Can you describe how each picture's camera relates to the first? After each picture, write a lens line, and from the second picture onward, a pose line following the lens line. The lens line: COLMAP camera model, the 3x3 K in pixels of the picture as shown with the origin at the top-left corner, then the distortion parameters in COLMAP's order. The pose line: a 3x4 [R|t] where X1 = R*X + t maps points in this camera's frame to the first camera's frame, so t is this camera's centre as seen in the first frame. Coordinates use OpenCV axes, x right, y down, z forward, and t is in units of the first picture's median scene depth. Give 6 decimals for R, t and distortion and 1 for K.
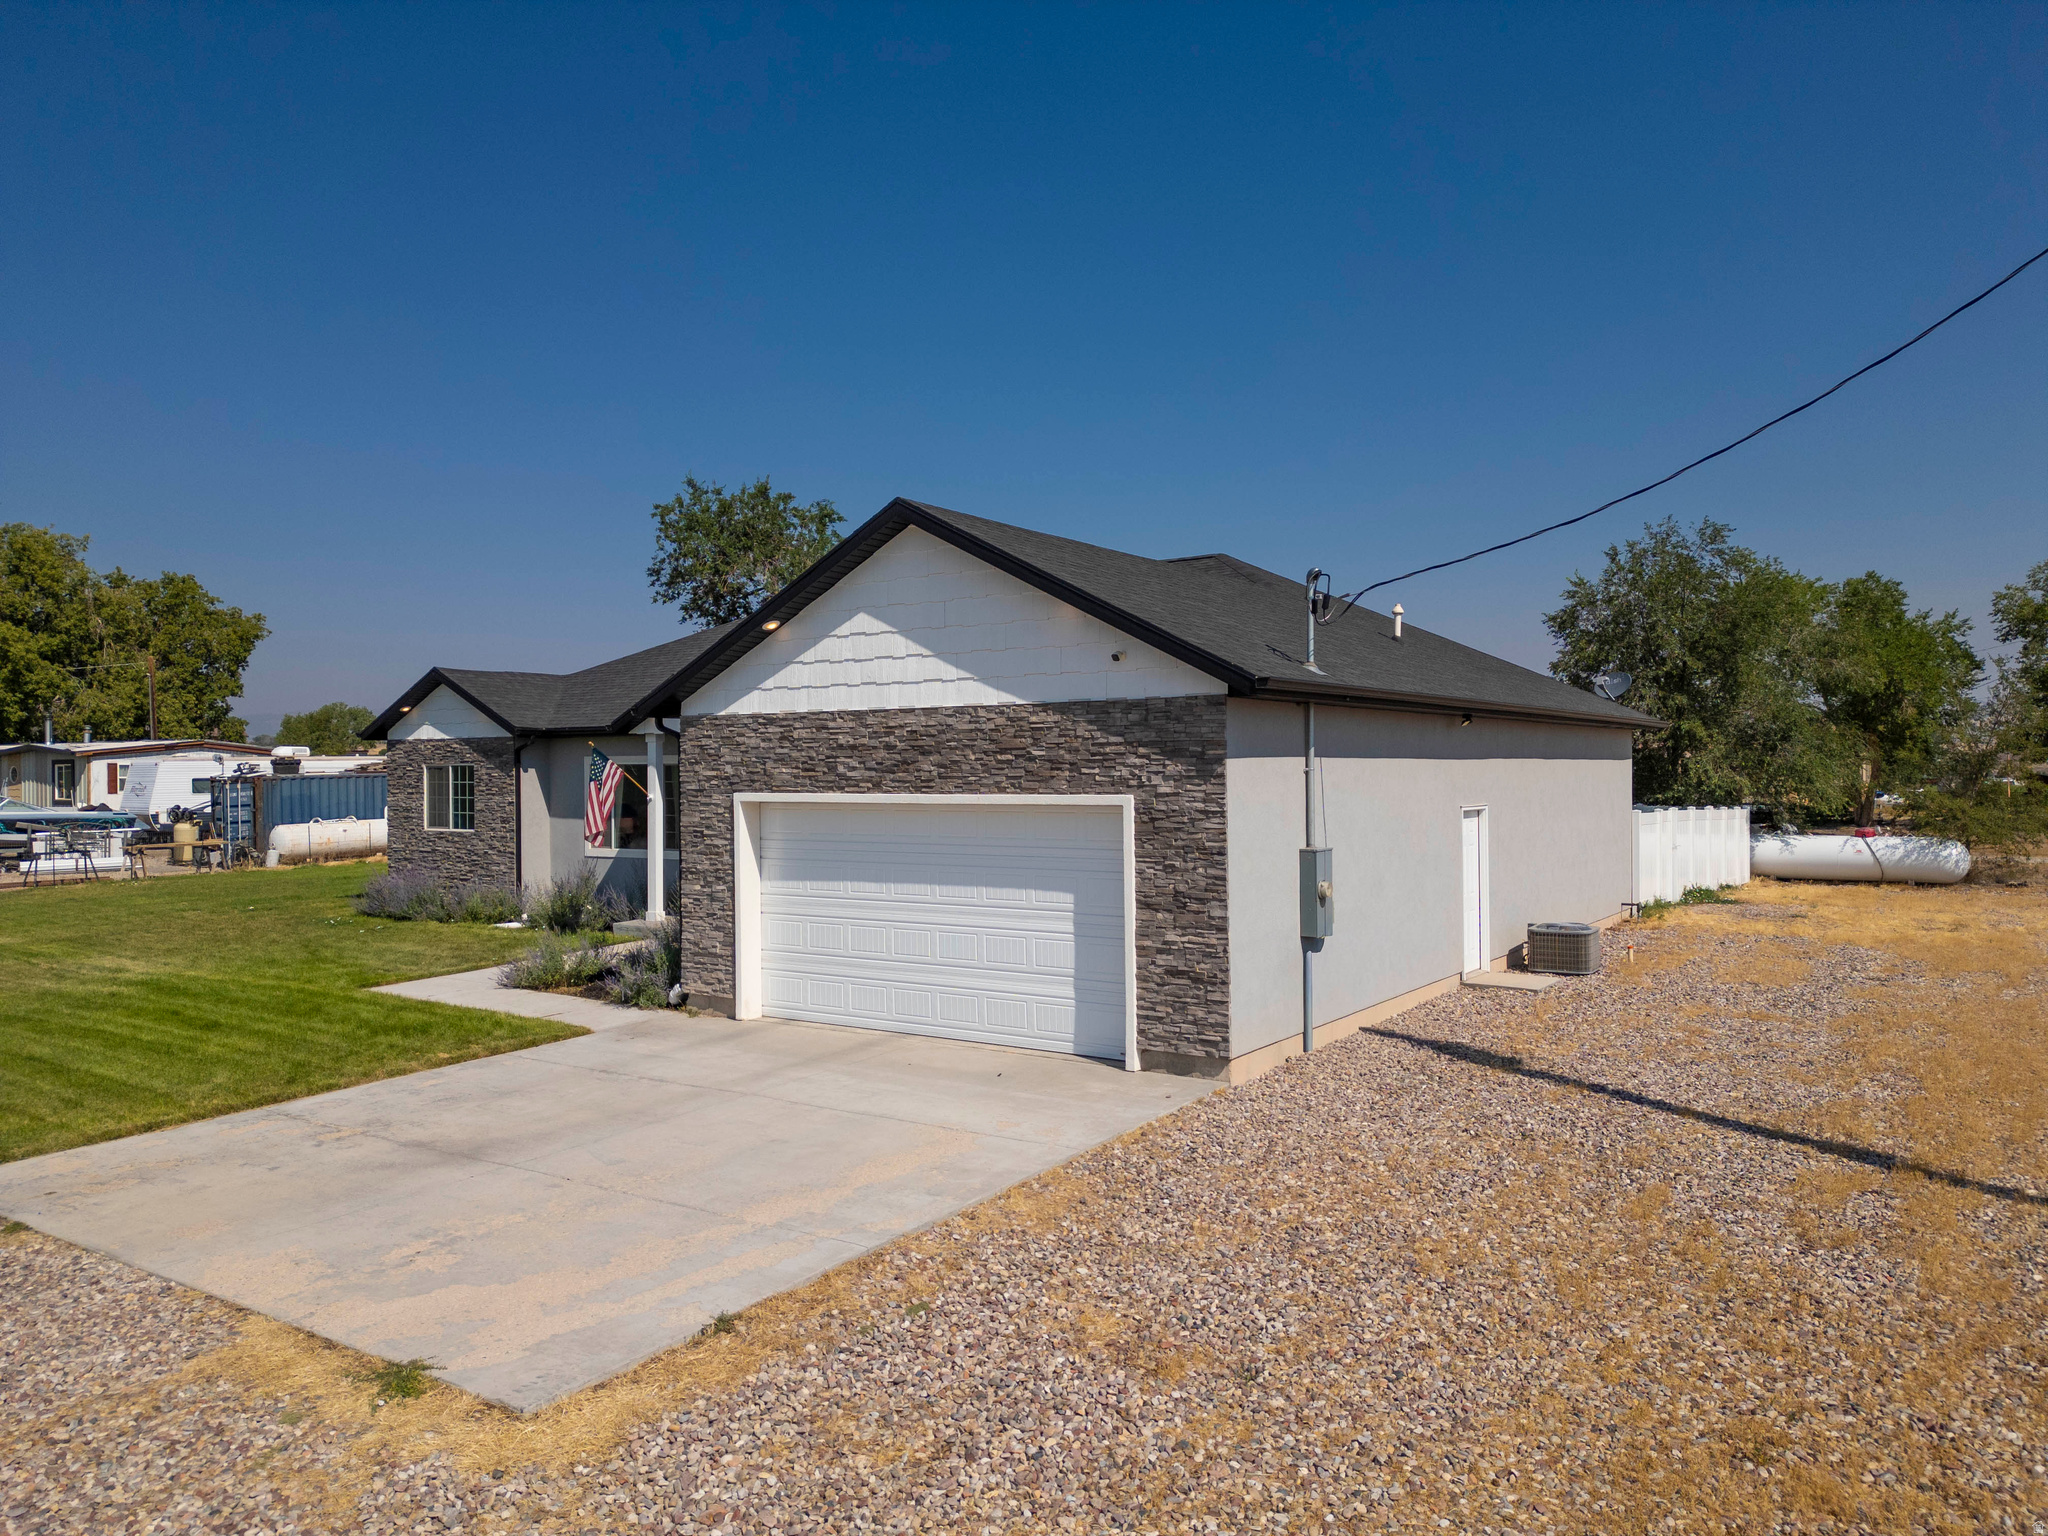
lens RADIAL K [[1435.7, 0, 1032.5], [0, 1435.7, 770.8], [0, 0, 1]] dist [0.068248, -0.048628]
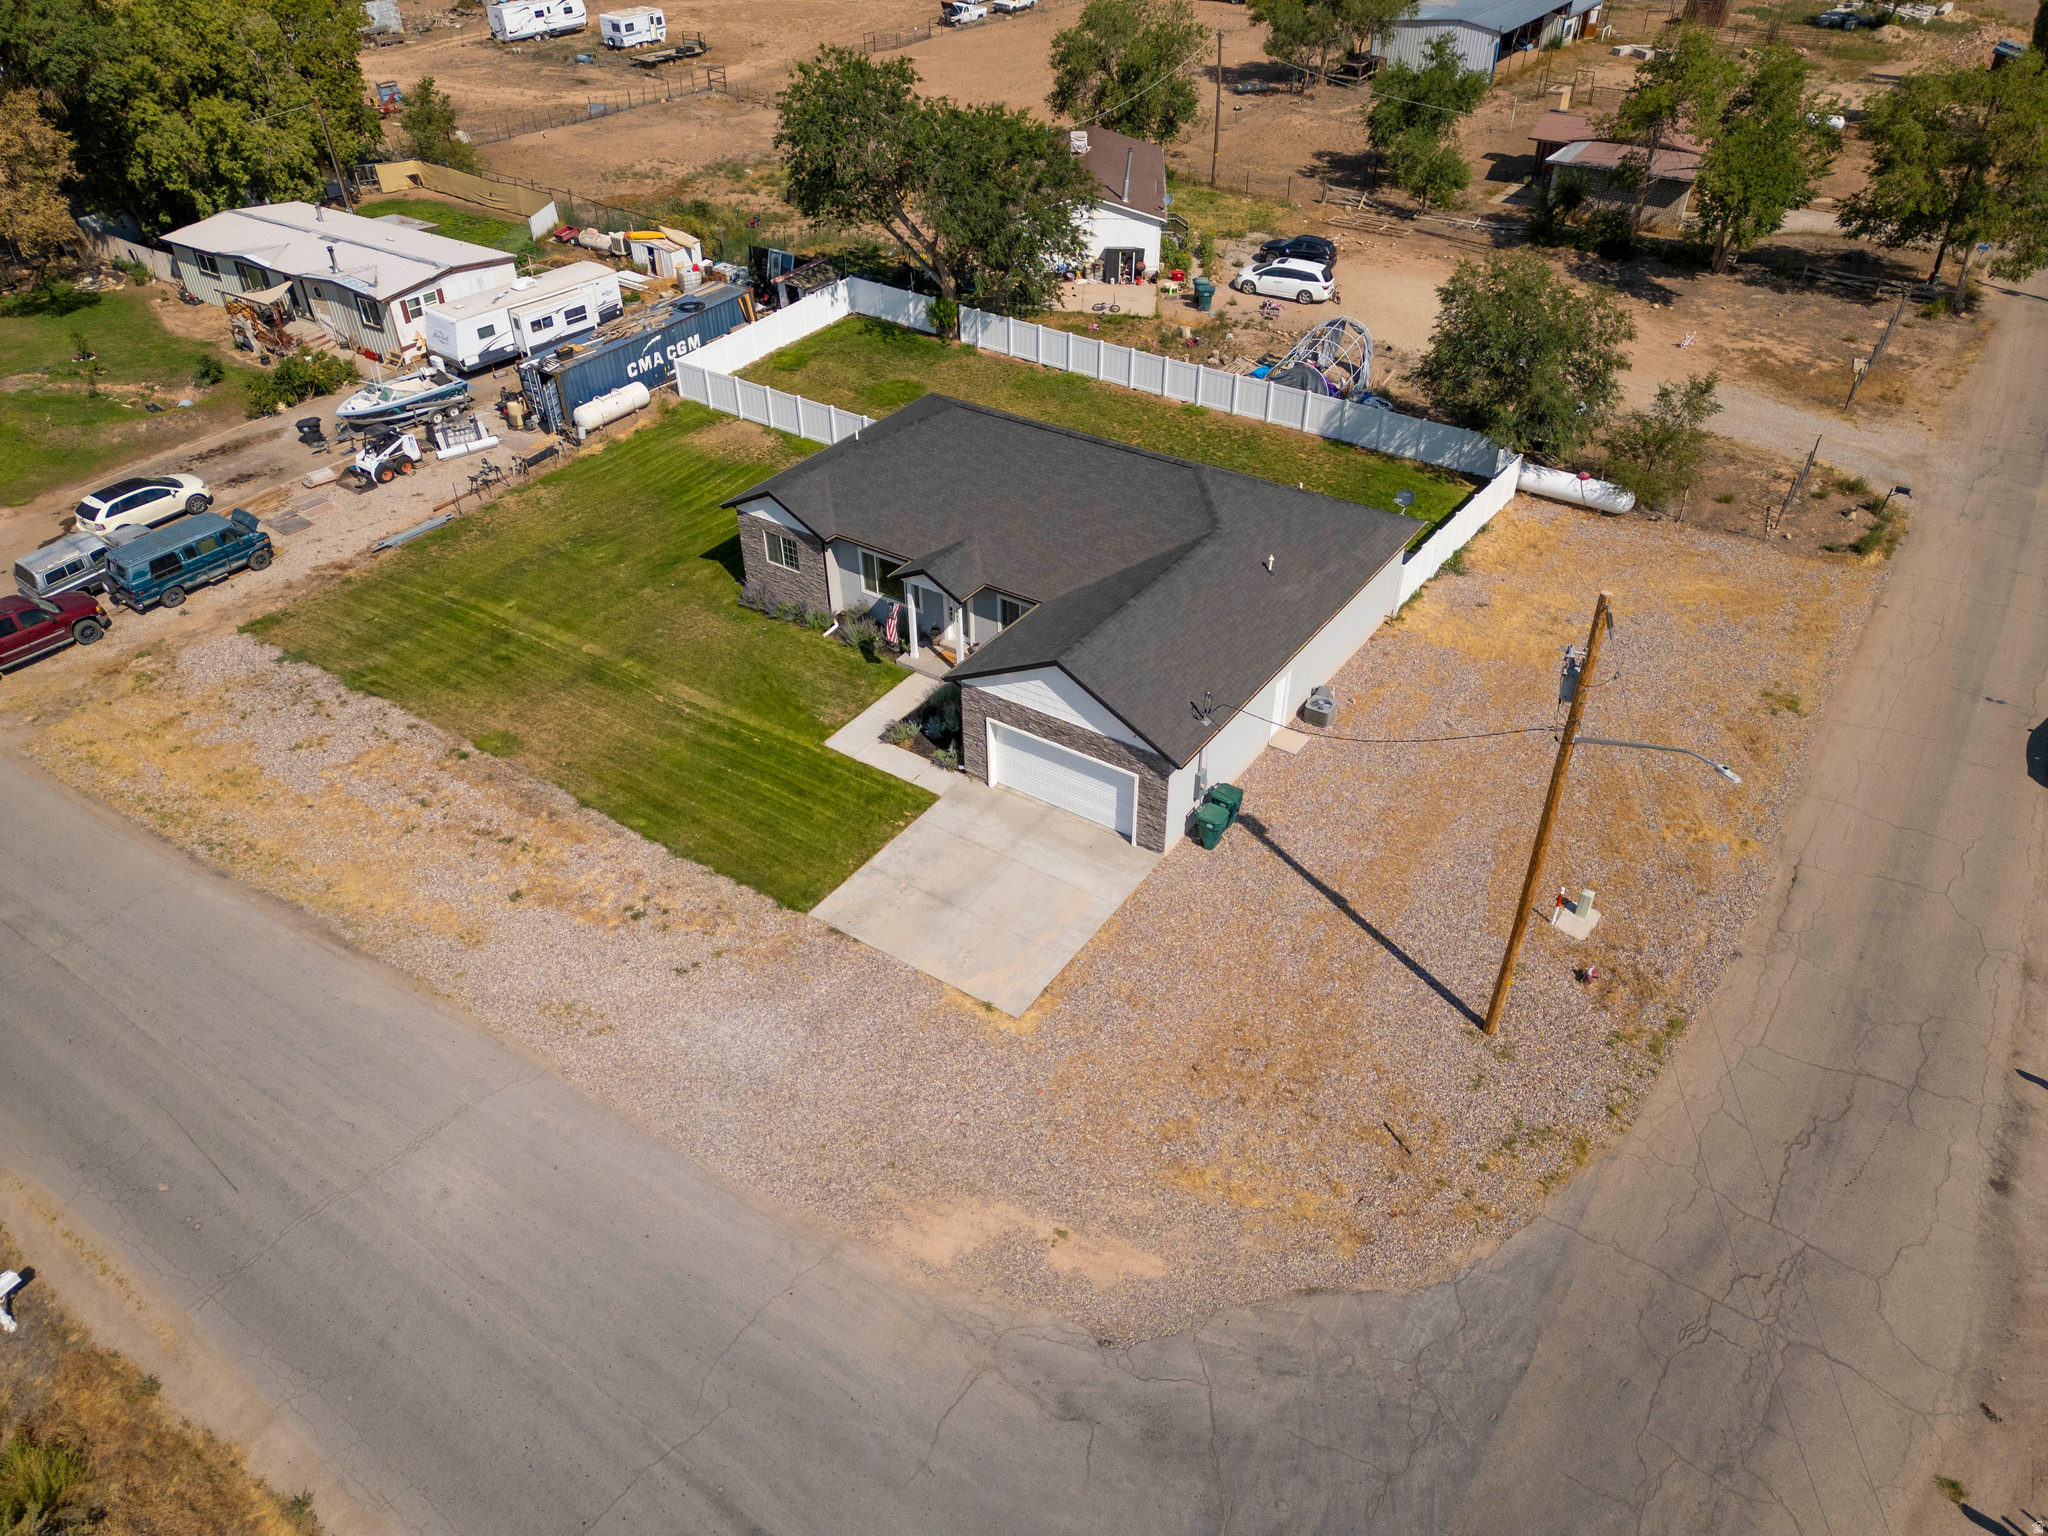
lens RADIAL K [[1427.9, 0, 1028.9], [0, 1427.9, 767.6], [0, 0, 1]] dist [0.089839, -0.095346]
pose [[0.999993, -0.001161, -0.003455, -0.075033], [0.002981, 0.805960, 0.591962, -0.894523], [0.002097, -0.591968, 0.805959, -0.703922]]
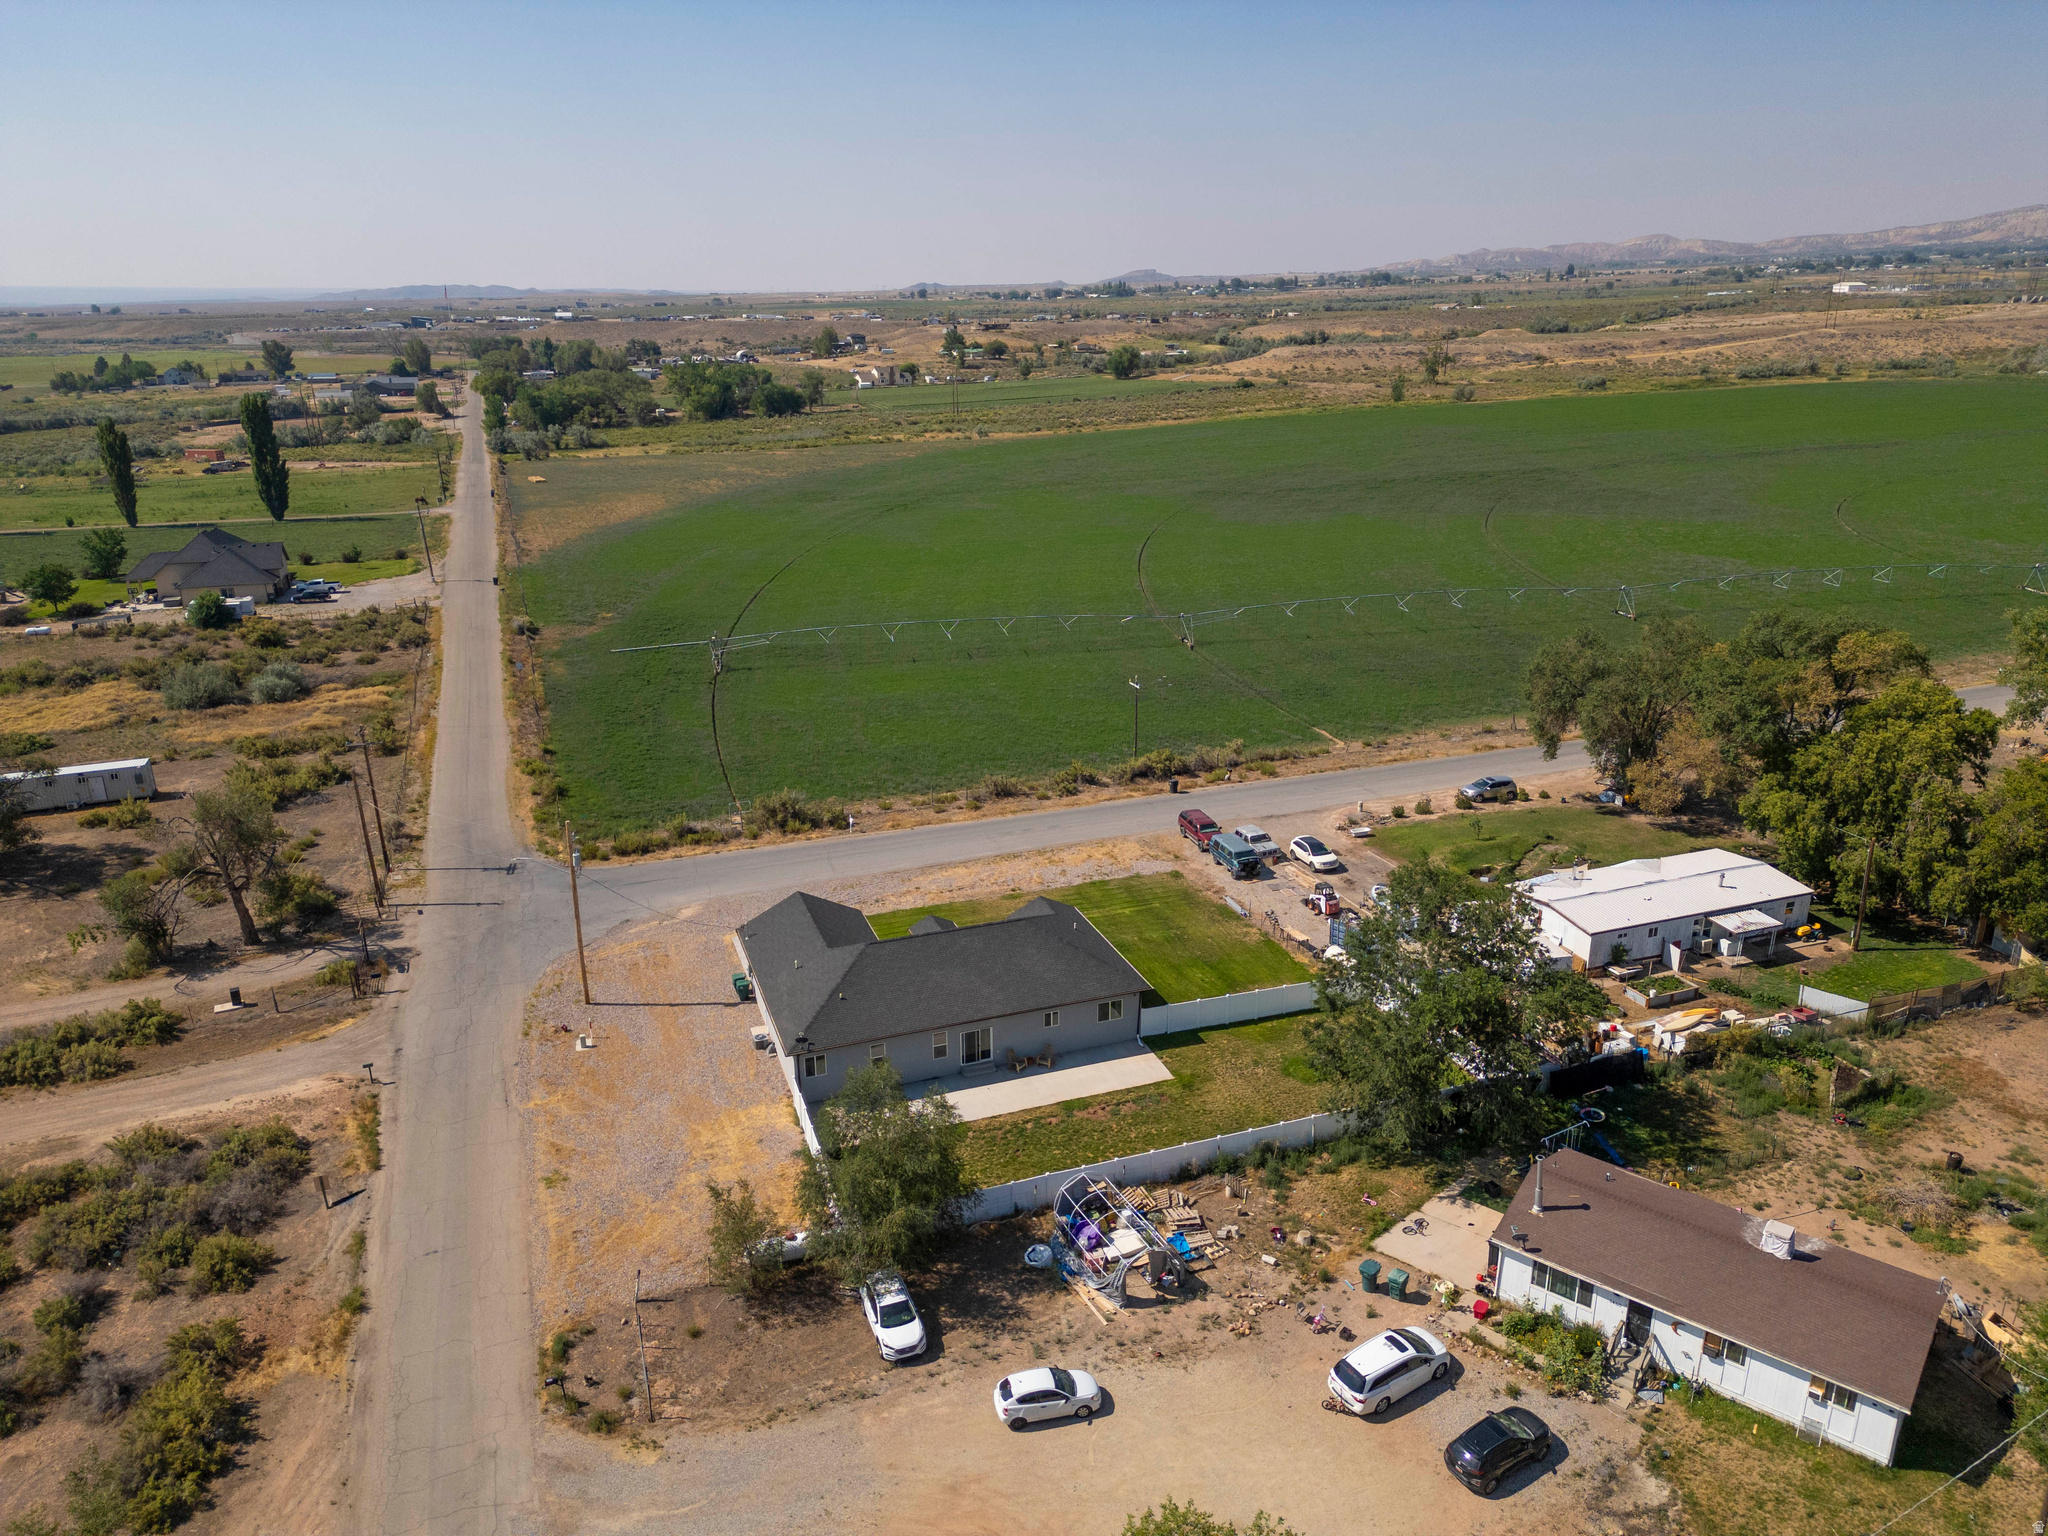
lens RADIAL K [[1435.7, 0, 1032.5], [0, 1435.7, 770.8], [0, 0, 1]] dist [0.068248, -0.048628]
pose [[-0.586889, 0.268592, -0.763820, 2.225978], [0.010074, 0.945723, 0.324816, -1.527657], [0.809605, 0.182937, -0.557740, 2.939904]]
